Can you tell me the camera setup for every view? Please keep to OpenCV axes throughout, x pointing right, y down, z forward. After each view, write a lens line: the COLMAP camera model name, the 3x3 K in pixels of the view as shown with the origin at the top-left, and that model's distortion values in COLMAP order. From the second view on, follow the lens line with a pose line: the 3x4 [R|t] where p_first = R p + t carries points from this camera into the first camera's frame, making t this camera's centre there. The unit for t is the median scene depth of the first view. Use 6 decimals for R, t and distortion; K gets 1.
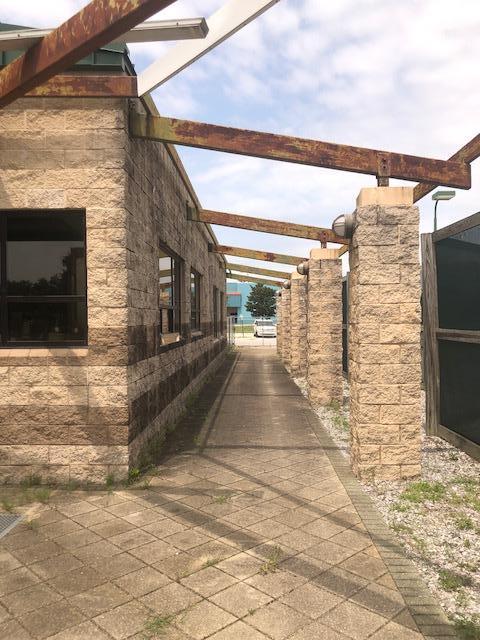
lens RADIAL K [[515.9, 0, 238.8], [0, 515.9, 317.8], [0, 0, 1]] dist [0.009786, -0.008323]
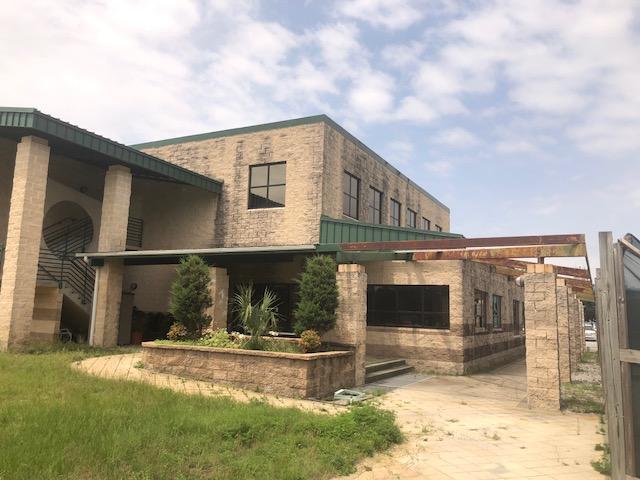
lens RADIAL K [[515.9, 0, 314.8], [0, 515.9, 237.7], [0, 0, 1]] dist [0.009786, -0.008323]
pose [[0.892385, -0.030615, -0.450234, 0.394354], [-0.036798, 0.989437, -0.140215, -0.025545], [0.449771, 0.141693, 0.881833, -2.165579]]
